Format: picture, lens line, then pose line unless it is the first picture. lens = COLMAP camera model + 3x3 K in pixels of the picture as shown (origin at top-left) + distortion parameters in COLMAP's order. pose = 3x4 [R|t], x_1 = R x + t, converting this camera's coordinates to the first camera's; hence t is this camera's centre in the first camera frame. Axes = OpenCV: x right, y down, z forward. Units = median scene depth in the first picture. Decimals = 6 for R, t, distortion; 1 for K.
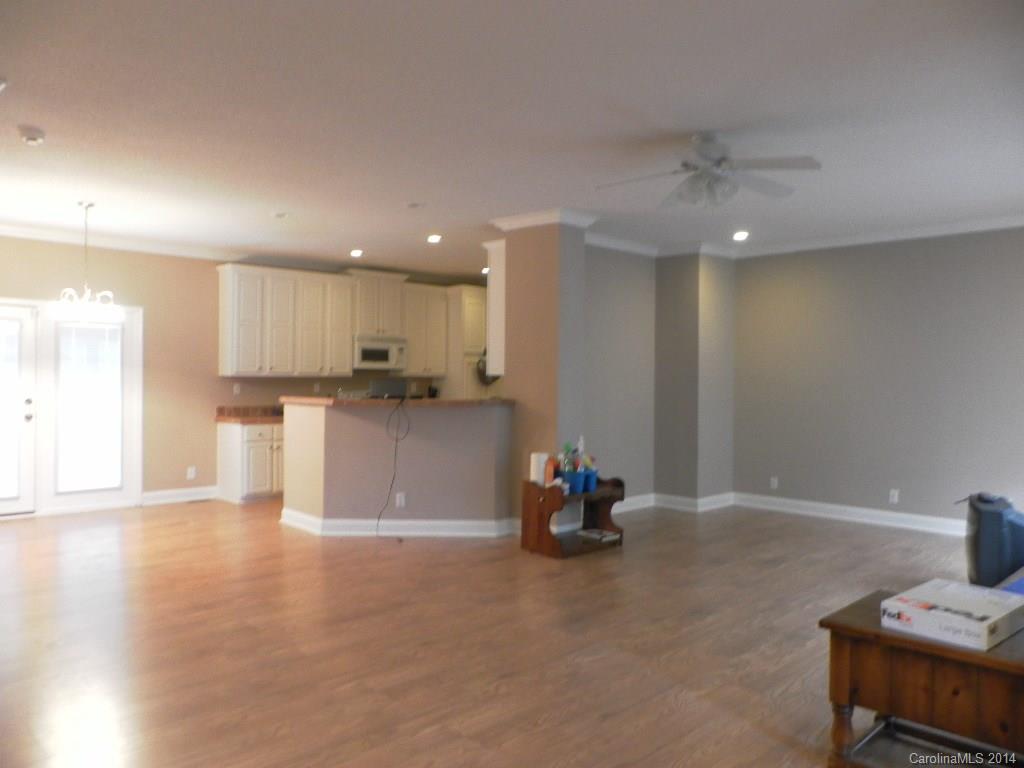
lens RADIAL K [[770.9, 0, 512.9], [0, 770.9, 376.7], [0, 0, 1]] dist [-0.025317, 0.002446]
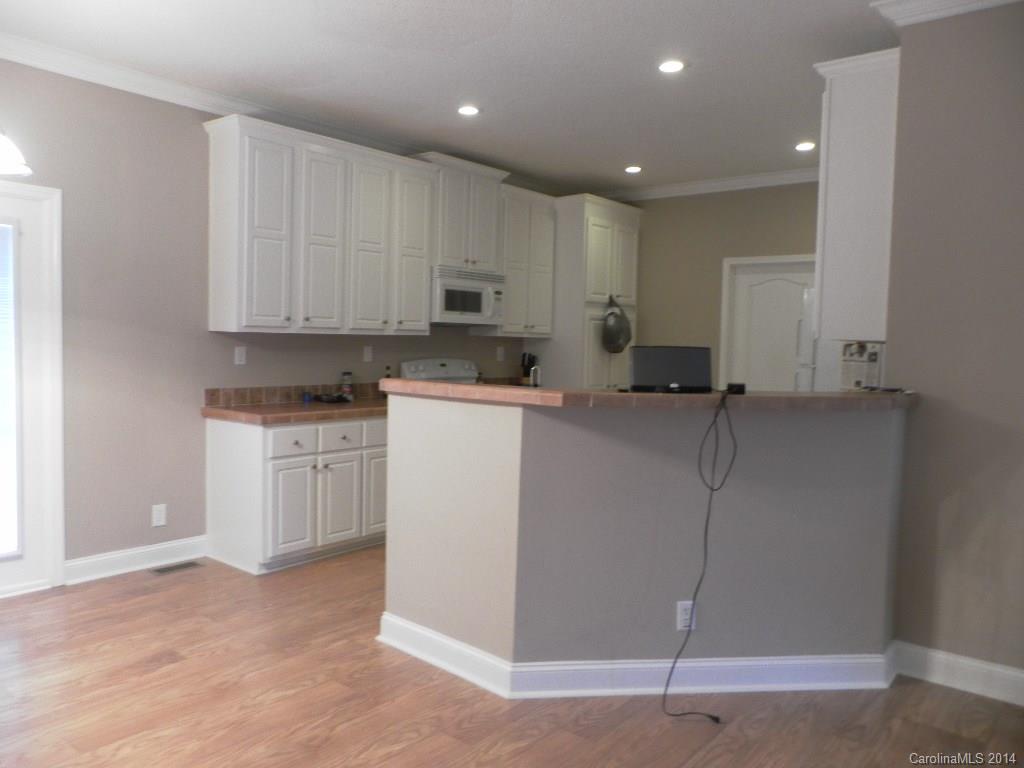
lens RADIAL K [[770.9, 0, 510.0], [0, 770.9, 384.4], [0, 0, 1]] dist [-0.025317, 0.002446]
pose [[0.994168, 0.010503, 0.107327, -0.231724], [-0.017070, 0.998025, 0.060448, -0.000027], [-0.106480, -0.061928, 0.992384, 0.446435]]
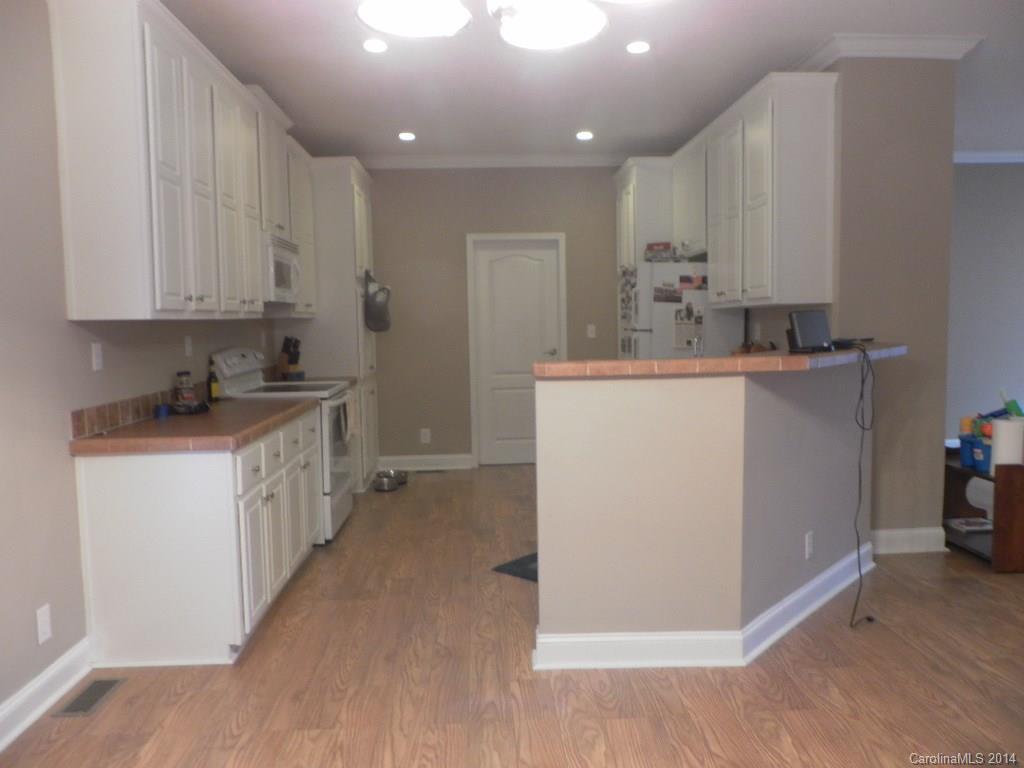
lens RADIAL K [[770.9, 0, 512.1], [0, 770.9, 386.2], [0, 0, 1]] dist [-0.025317, 0.002446]
pose [[0.667020, -0.083627, 0.740331, -0.506241], [0.023163, 0.995528, 0.091584, 0.001369], [-0.744679, -0.043940, 0.665974, 0.629597]]
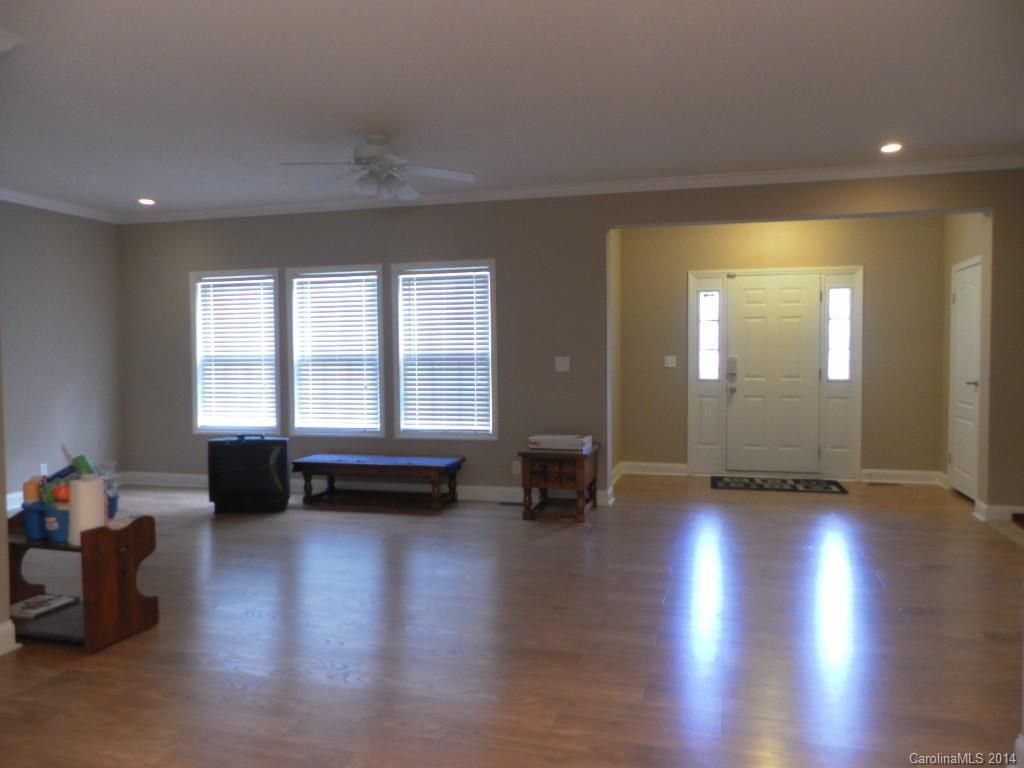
lens RADIAL K [[770.9, 0, 511.7], [0, 770.9, 389.2], [0, 0, 1]] dist [-0.025317, 0.002446]
pose [[-0.501279, -0.045356, 0.864096, -0.435453], [0.003944, 0.998495, 0.054699, 0.000981], [-0.865276, 0.030828, -0.500346, 0.718303]]
